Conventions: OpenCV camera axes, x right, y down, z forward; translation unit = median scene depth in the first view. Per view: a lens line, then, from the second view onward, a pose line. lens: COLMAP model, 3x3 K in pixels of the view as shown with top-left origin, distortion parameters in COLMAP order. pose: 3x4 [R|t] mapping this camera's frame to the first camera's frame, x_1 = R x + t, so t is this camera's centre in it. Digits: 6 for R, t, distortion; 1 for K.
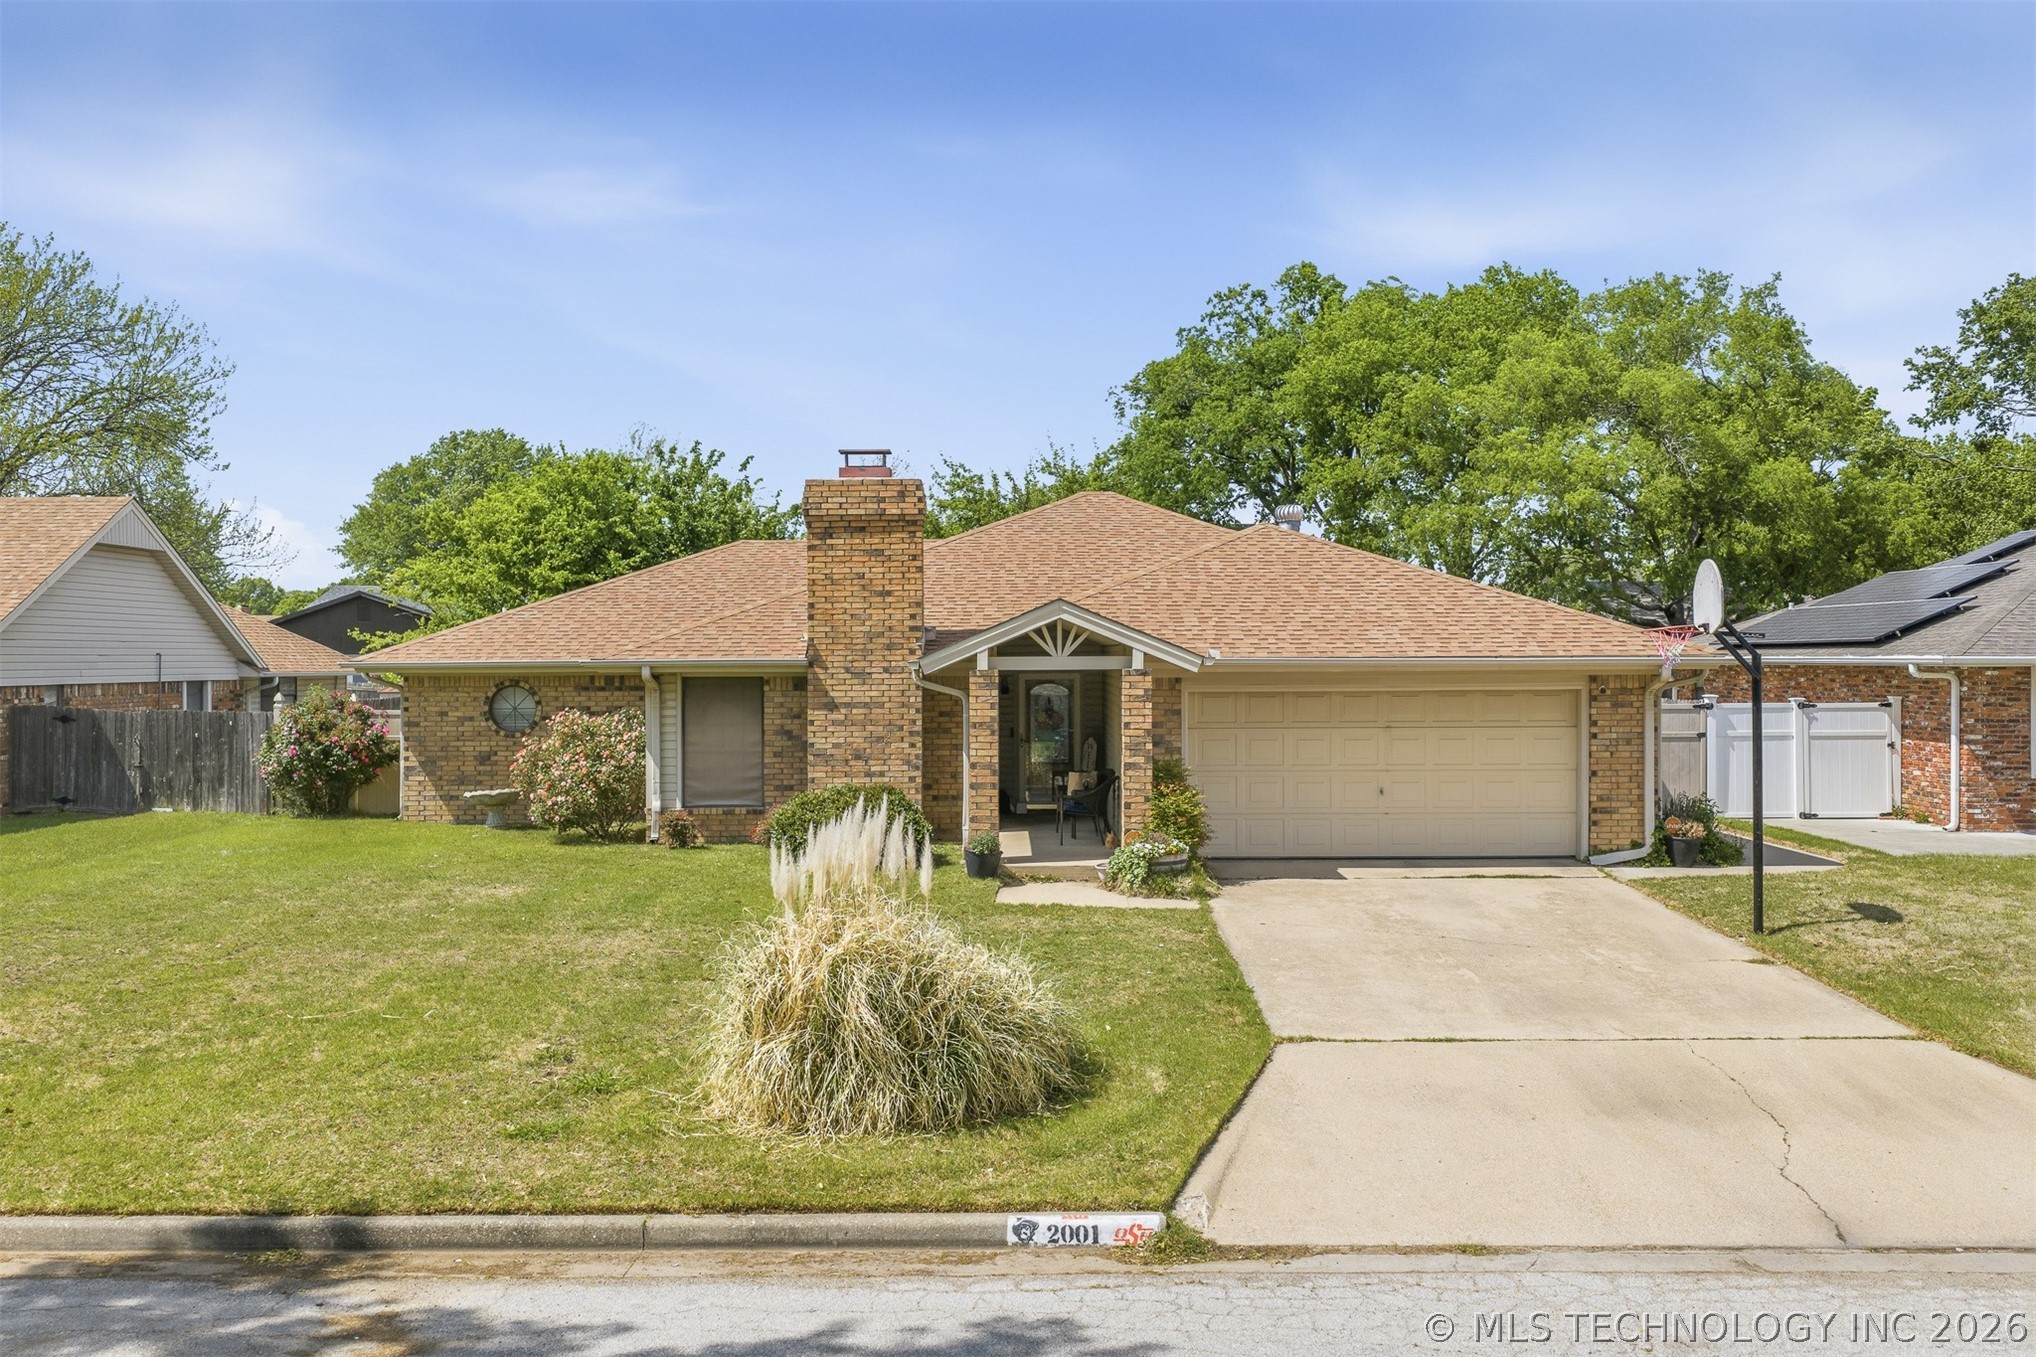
lens RADIAL K [[1697.7, 0, 1018.0], [0, 1697.7, 678.5], [0, 0, 1]] dist [0.000167, 0.001287]
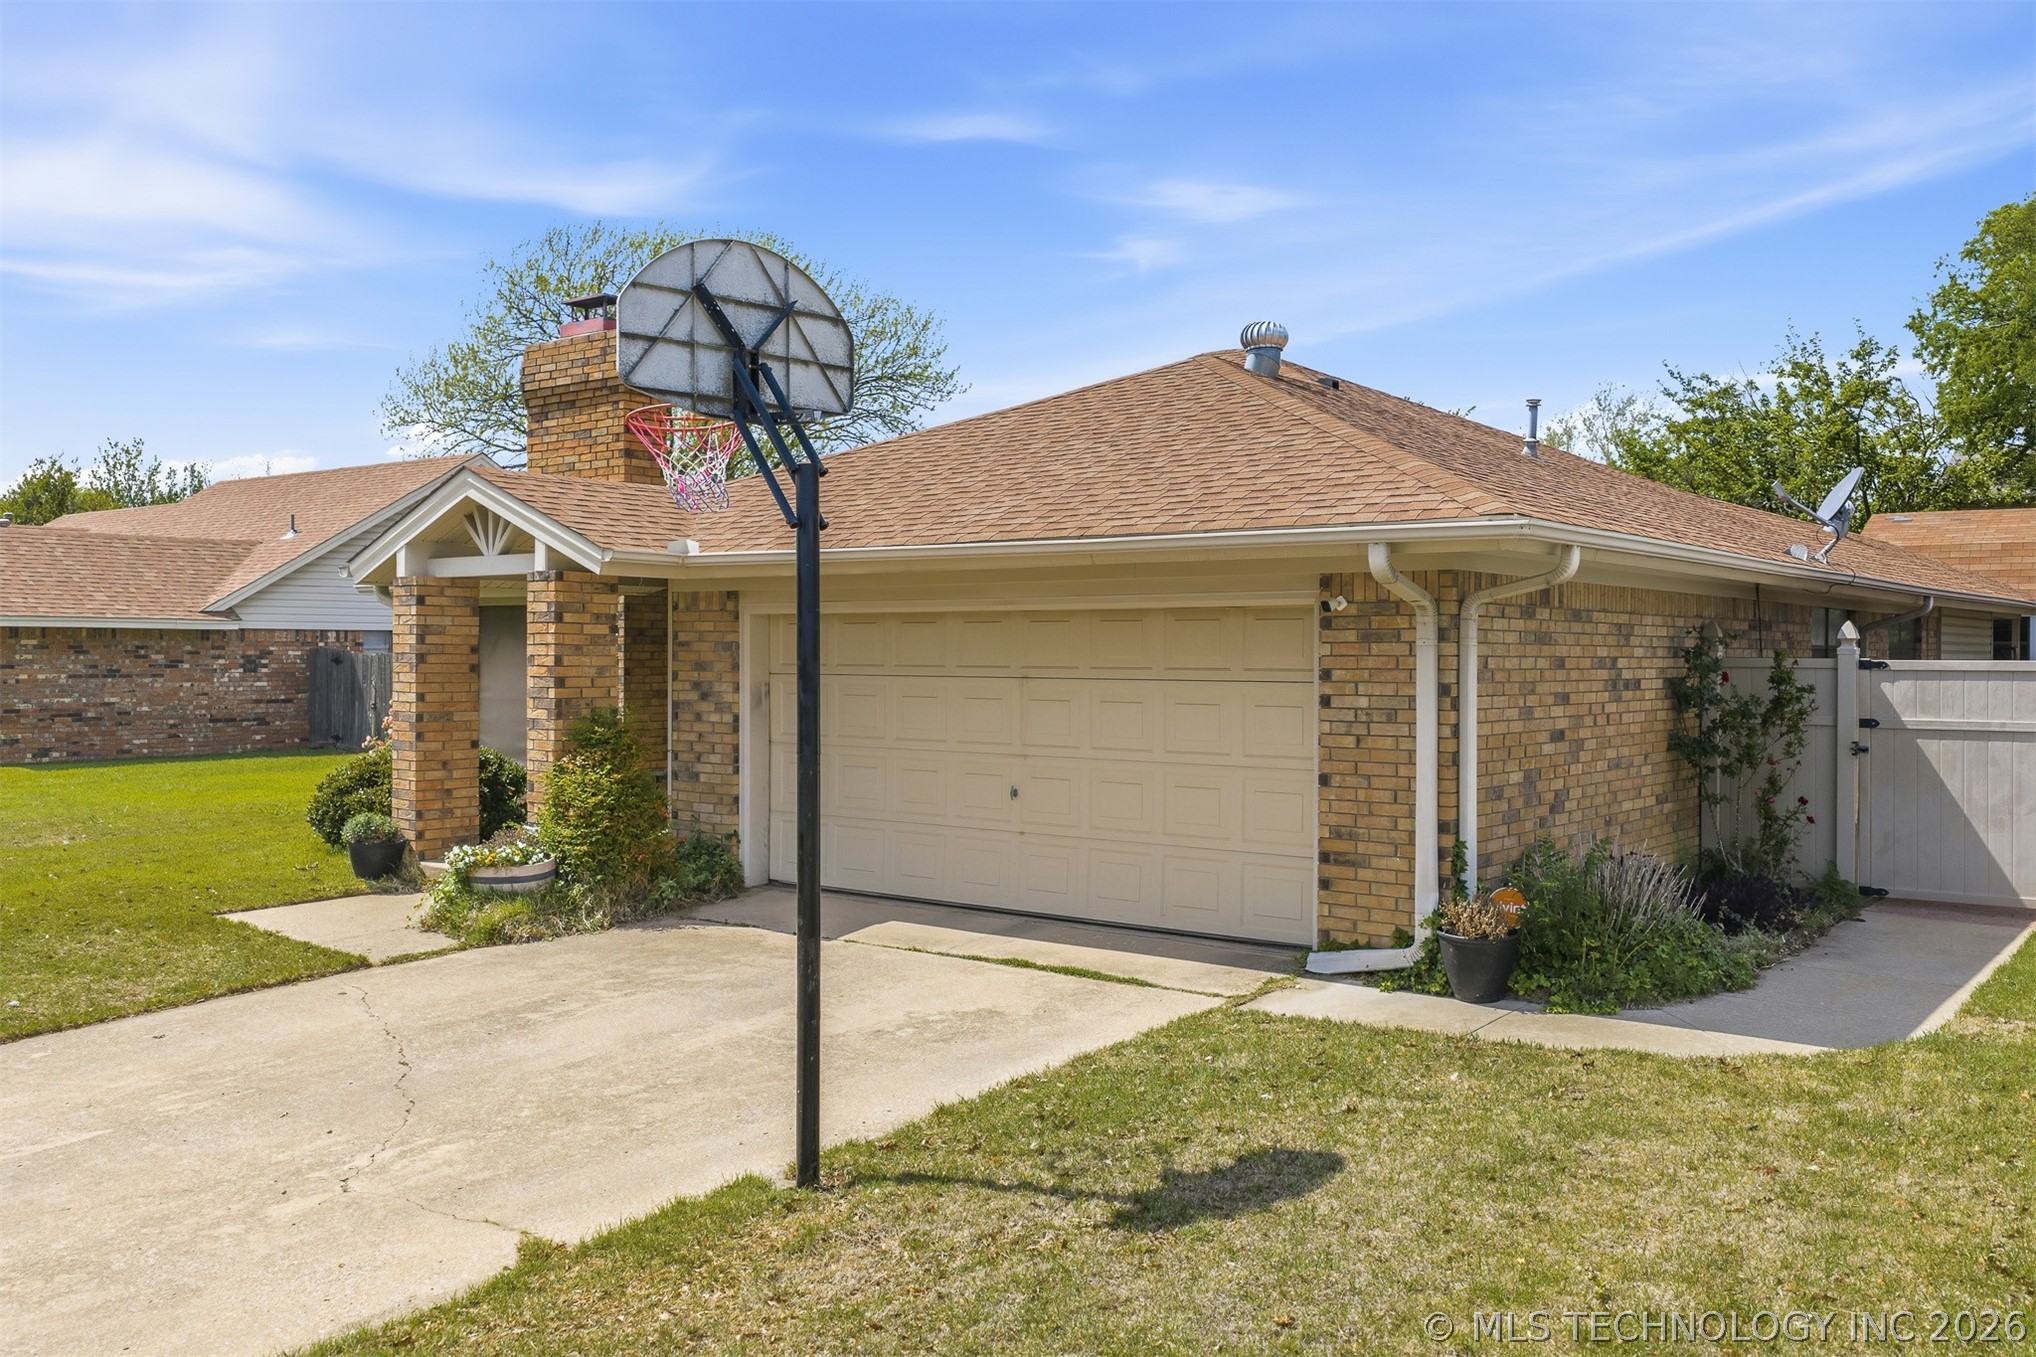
lens RADIAL K [[1697.7, 0, 1018.0], [0, 1697.7, 678.5], [0, 0, 1]] dist [0.000167, 0.001287]
pose [[0.792731, 0.018012, -0.609306, 0.519982], [-0.014240, 0.999838, 0.011031, 0.021637], [0.609406, -0.000068, 0.792858, 0.527216]]
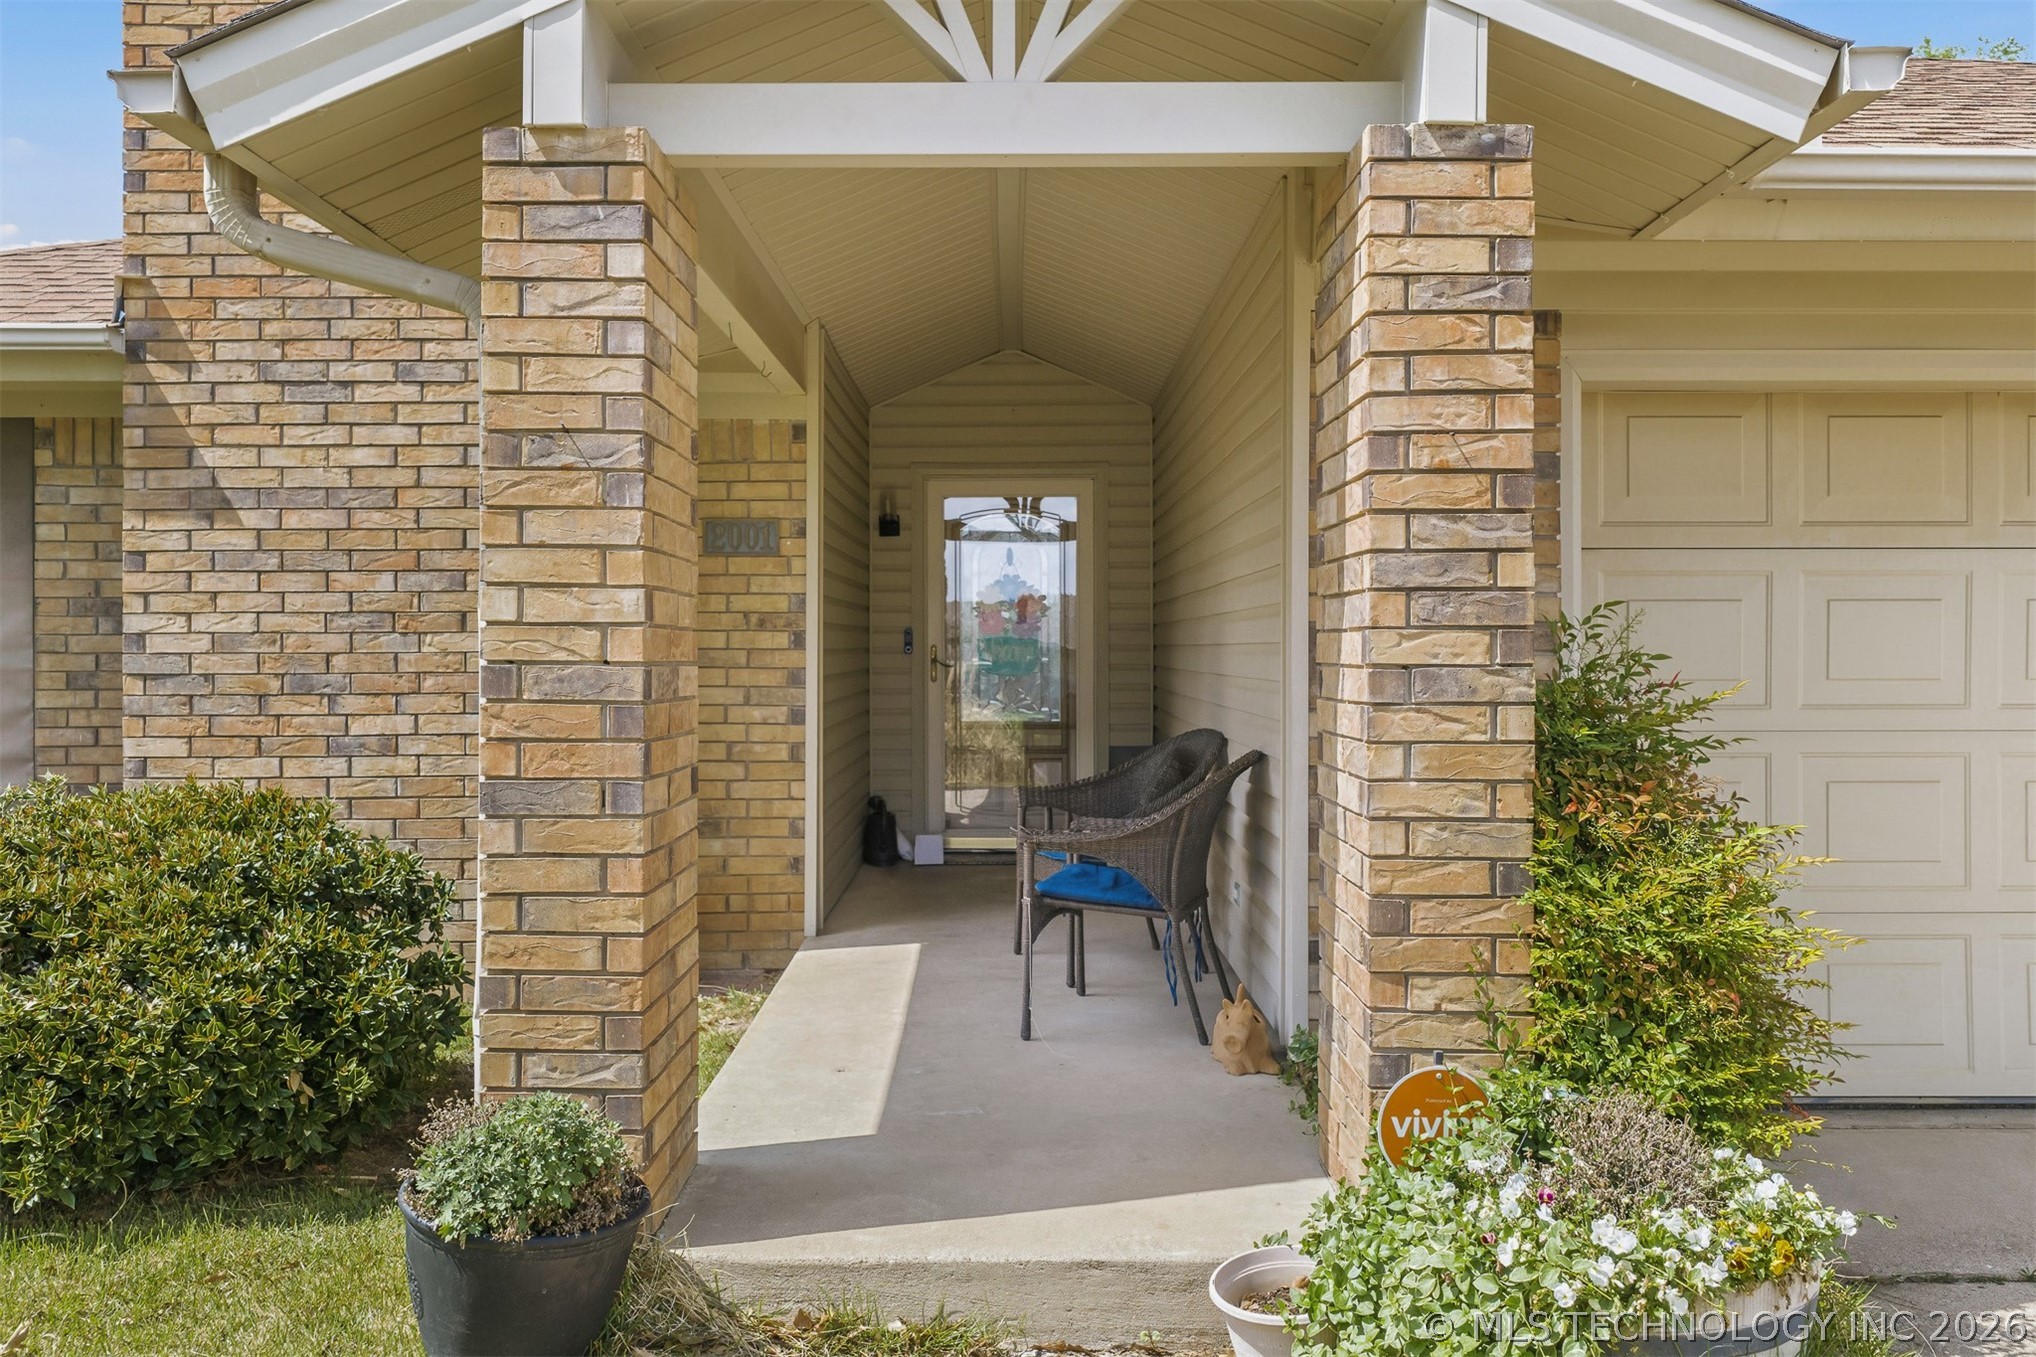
lens RADIAL K [[1719.3, 0, 1025.7], [0, 1719.3, 645.2], [0, 0, 1]] dist [-0.000743, -0.000514]
pose [[0.999979, 0.003204, 0.005612, 0.022873], [-0.003122, 0.999890, -0.014529, 0.043608], [-0.005658, 0.014511, 0.999879, 0.717919]]
